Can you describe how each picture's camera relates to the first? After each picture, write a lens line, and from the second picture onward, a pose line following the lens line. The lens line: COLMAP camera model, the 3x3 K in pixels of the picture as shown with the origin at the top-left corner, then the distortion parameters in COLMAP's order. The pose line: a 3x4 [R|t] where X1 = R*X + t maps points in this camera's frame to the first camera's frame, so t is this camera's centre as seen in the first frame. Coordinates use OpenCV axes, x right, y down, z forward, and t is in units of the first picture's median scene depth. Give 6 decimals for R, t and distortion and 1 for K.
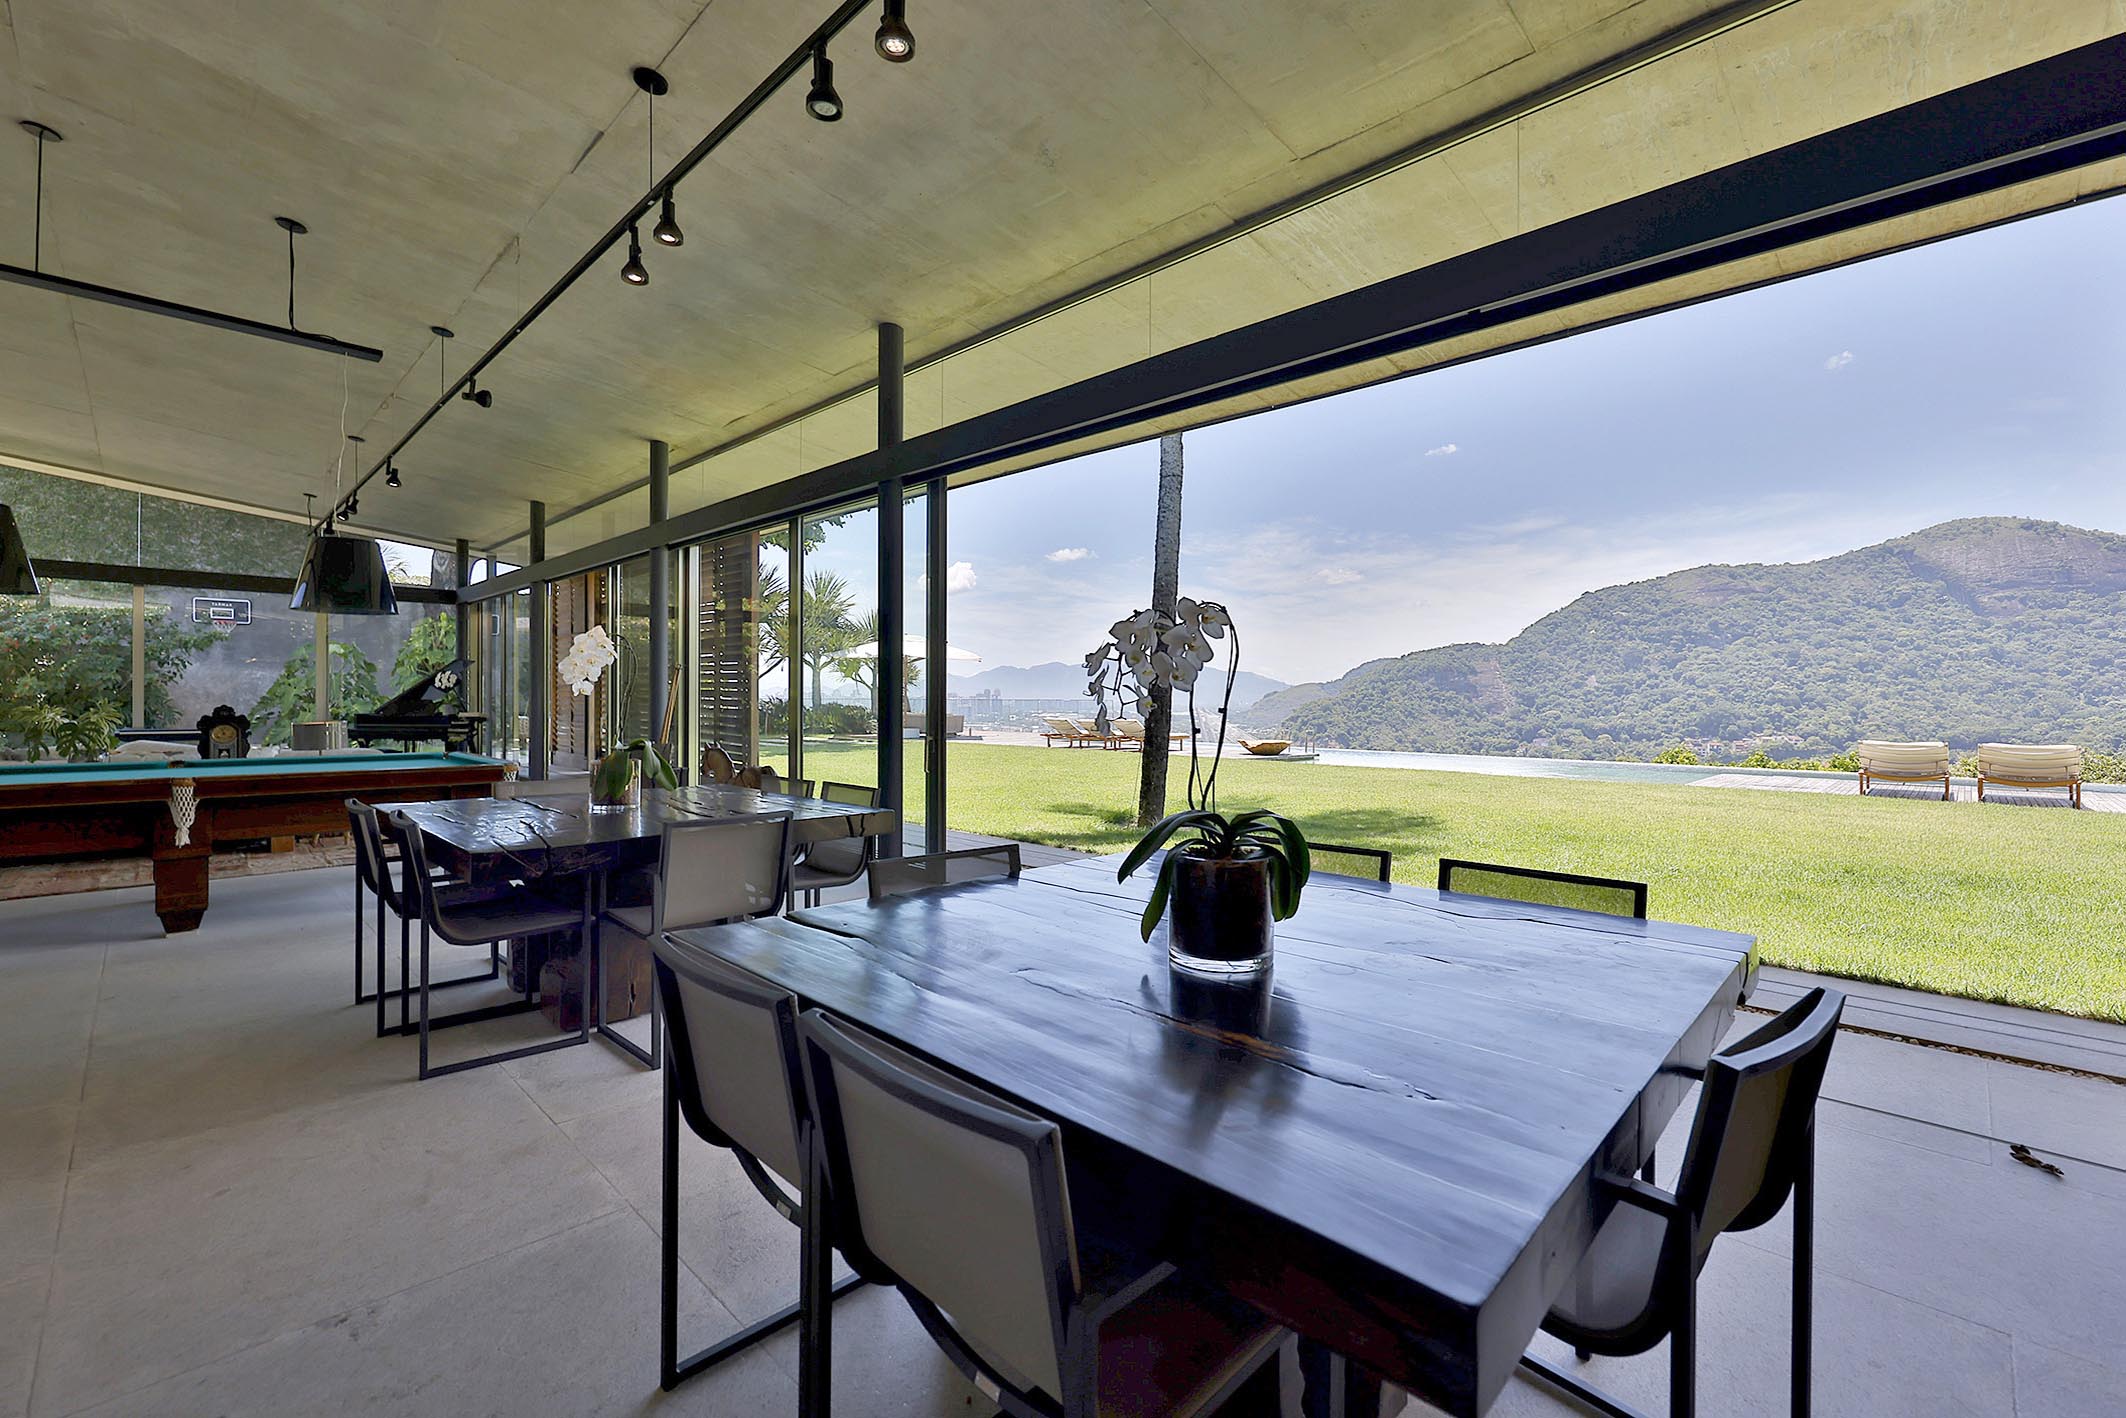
lens RADIAL K [[907.3, 0, 1054.8], [0, 907.3, 699.2], [0, 0, 1]] dist [-0.000832, -0.000056]
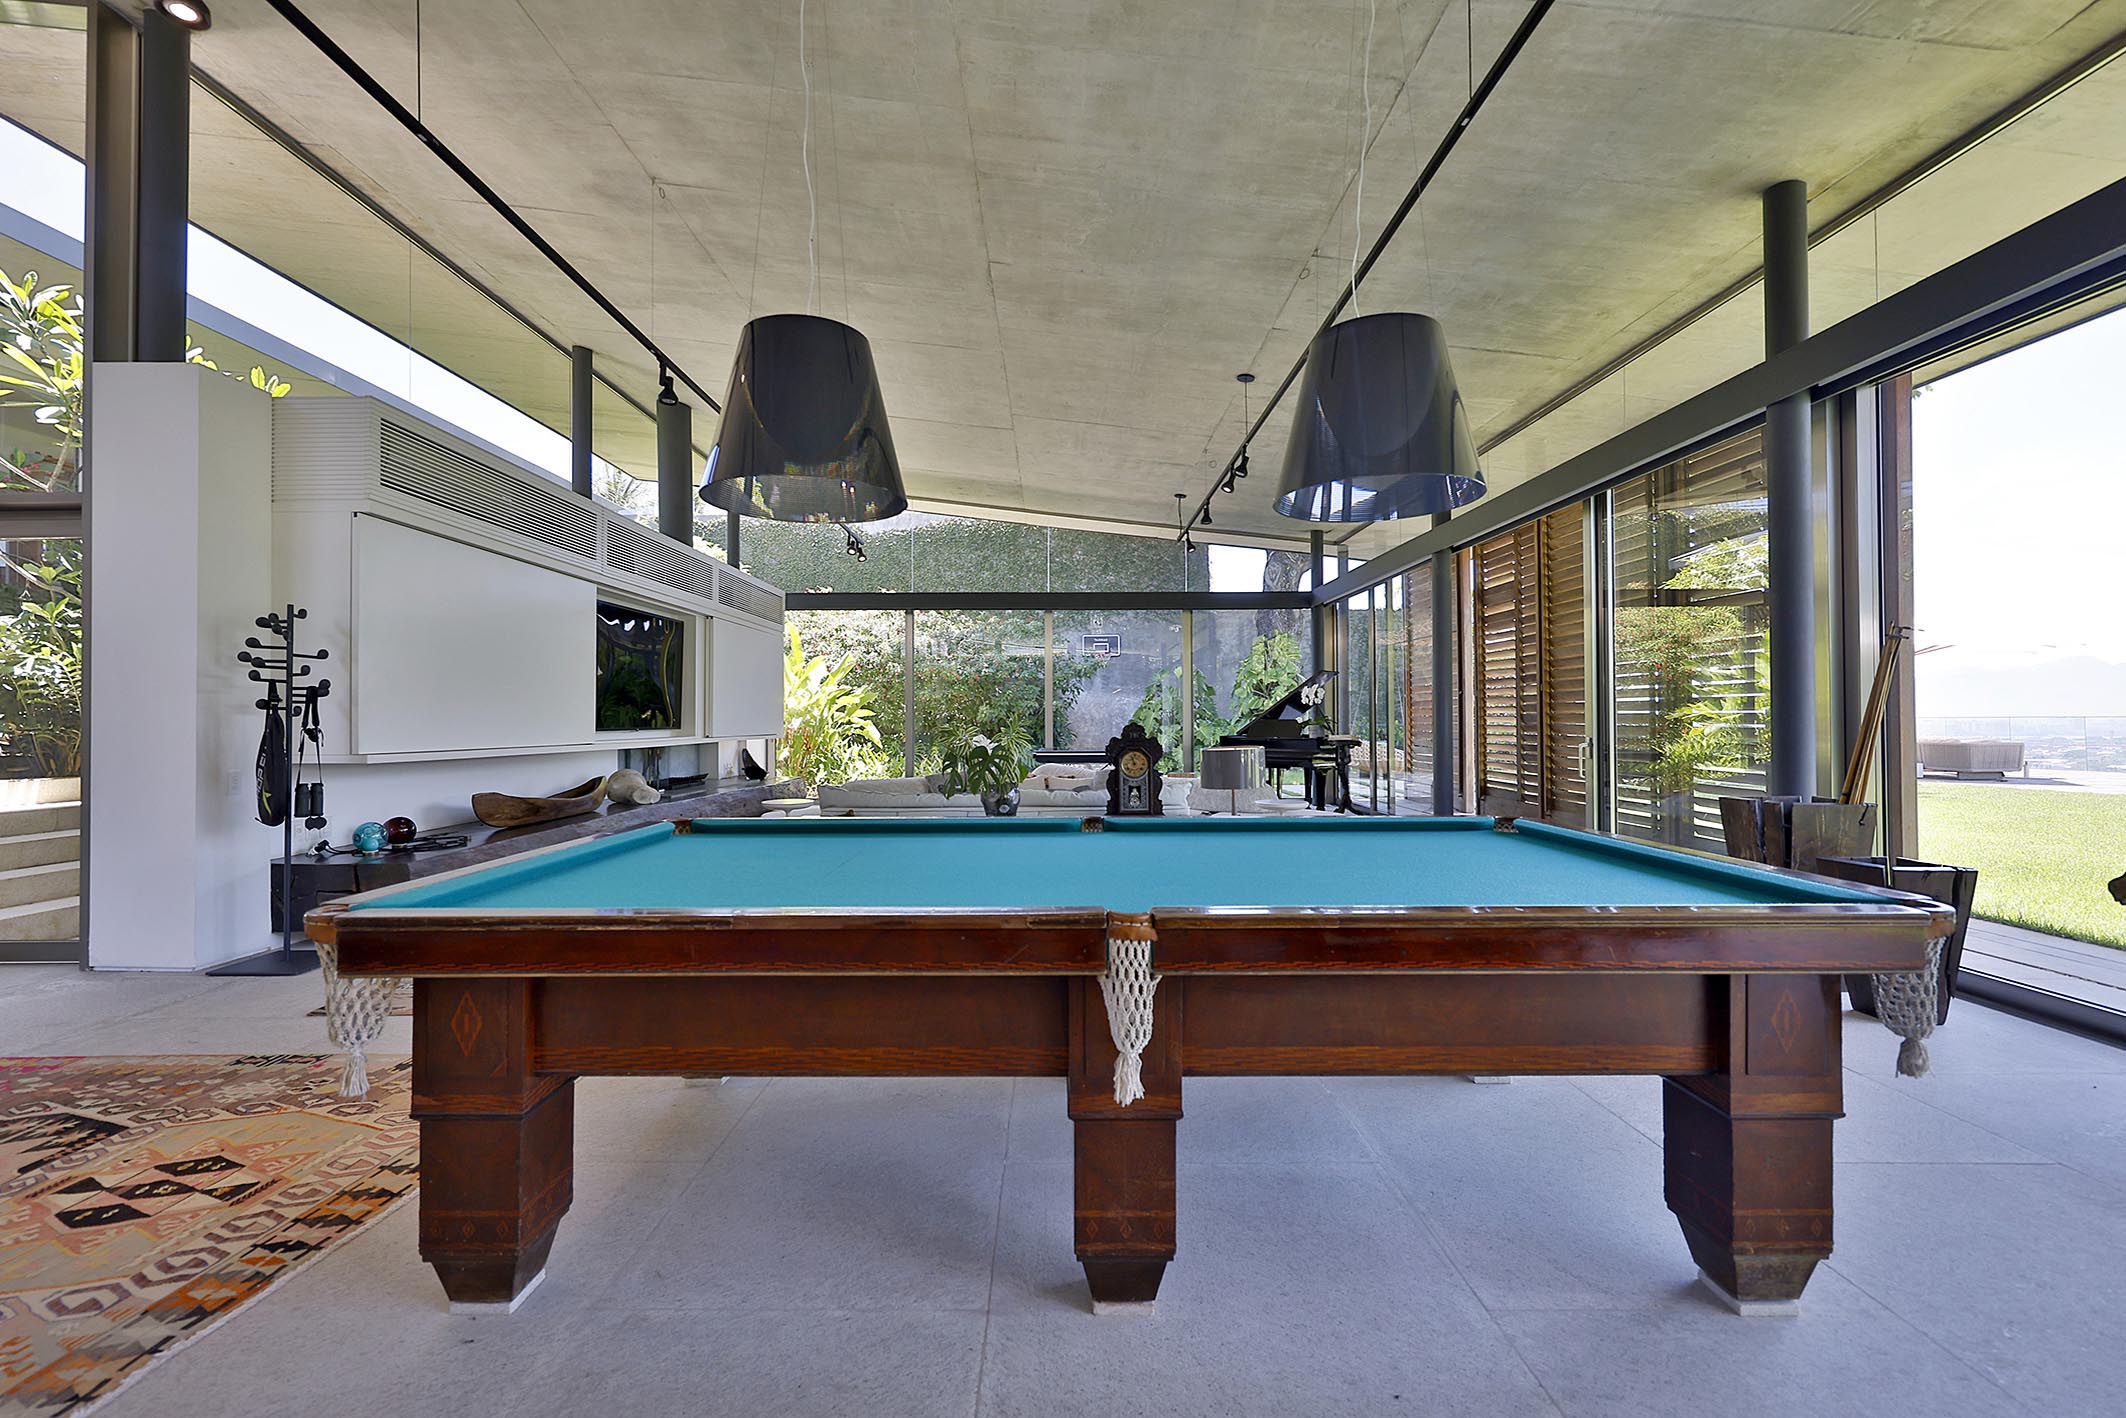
lens RADIAL K [[907.3, 0, 1052.8], [0, 907.3, 711.5], [0, 0, 1]] dist [-0.000832, -0.000056]
pose [[0.704947, -0.015639, -0.709088, -0.475328], [0.007042, 0.999862, -0.015051, 0.008115], [0.709225, 0.005617, 0.704959, 0.474239]]
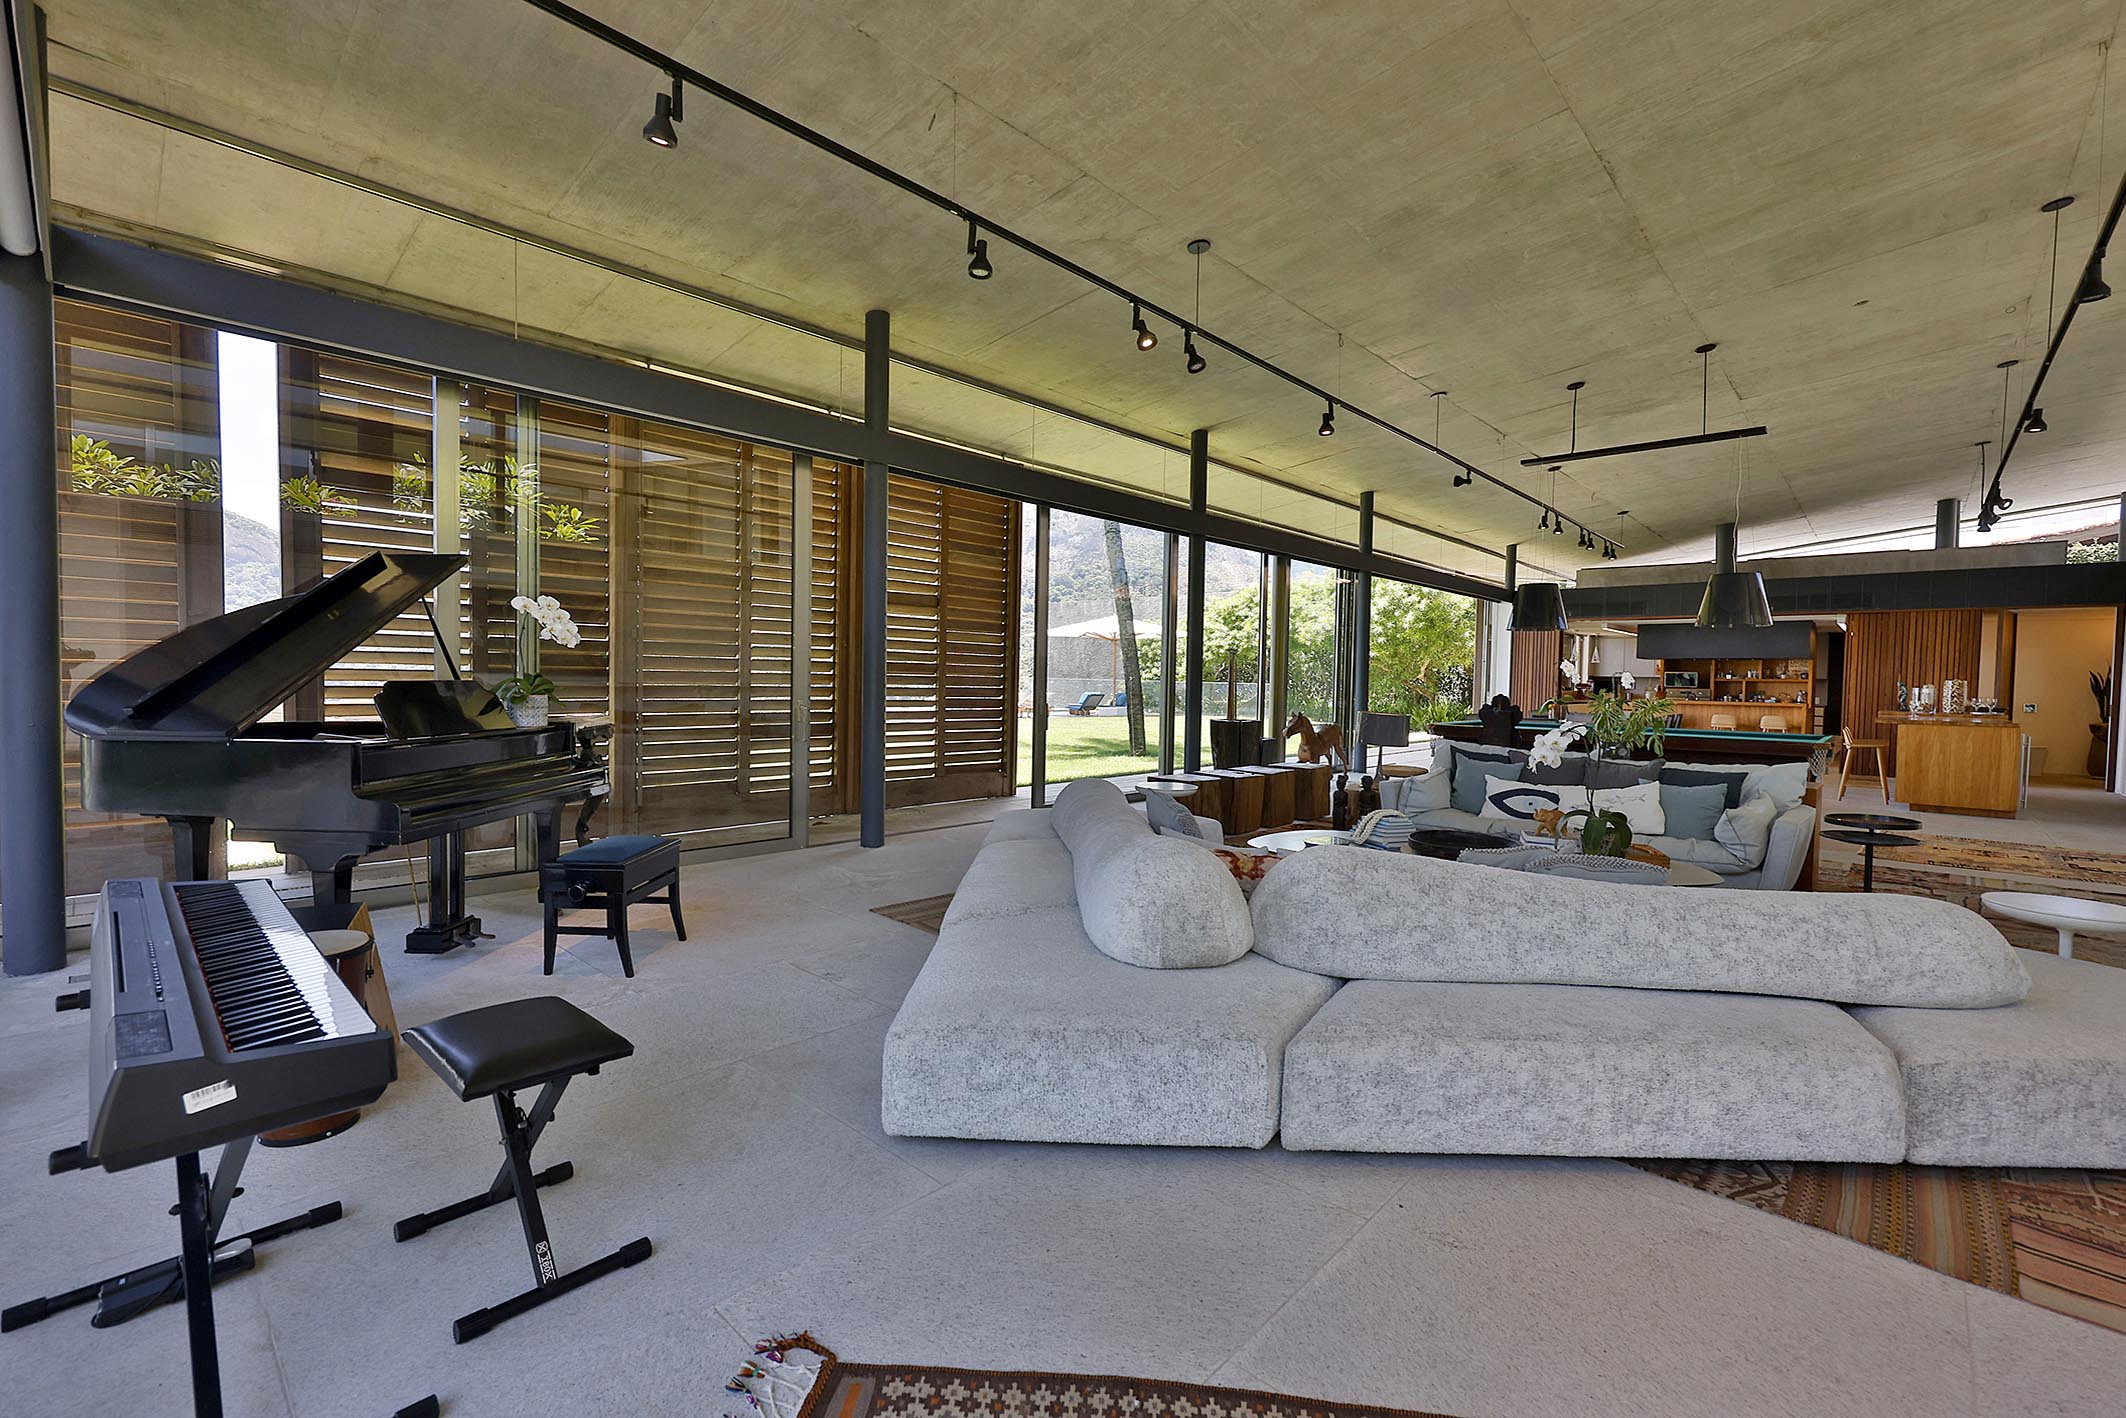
lens RADIAL K [[907.3, 0, 1054.9], [0, 907.3, 708.0], [0, 0, 1]] dist [-0.000832, -0.000056]
pose [[-0.033398, -0.043526, 0.998494, -1.932134], [-0.014512, 0.998967, 0.043061, -0.014069], [-0.999337, -0.013052, -0.033995, 1.560183]]
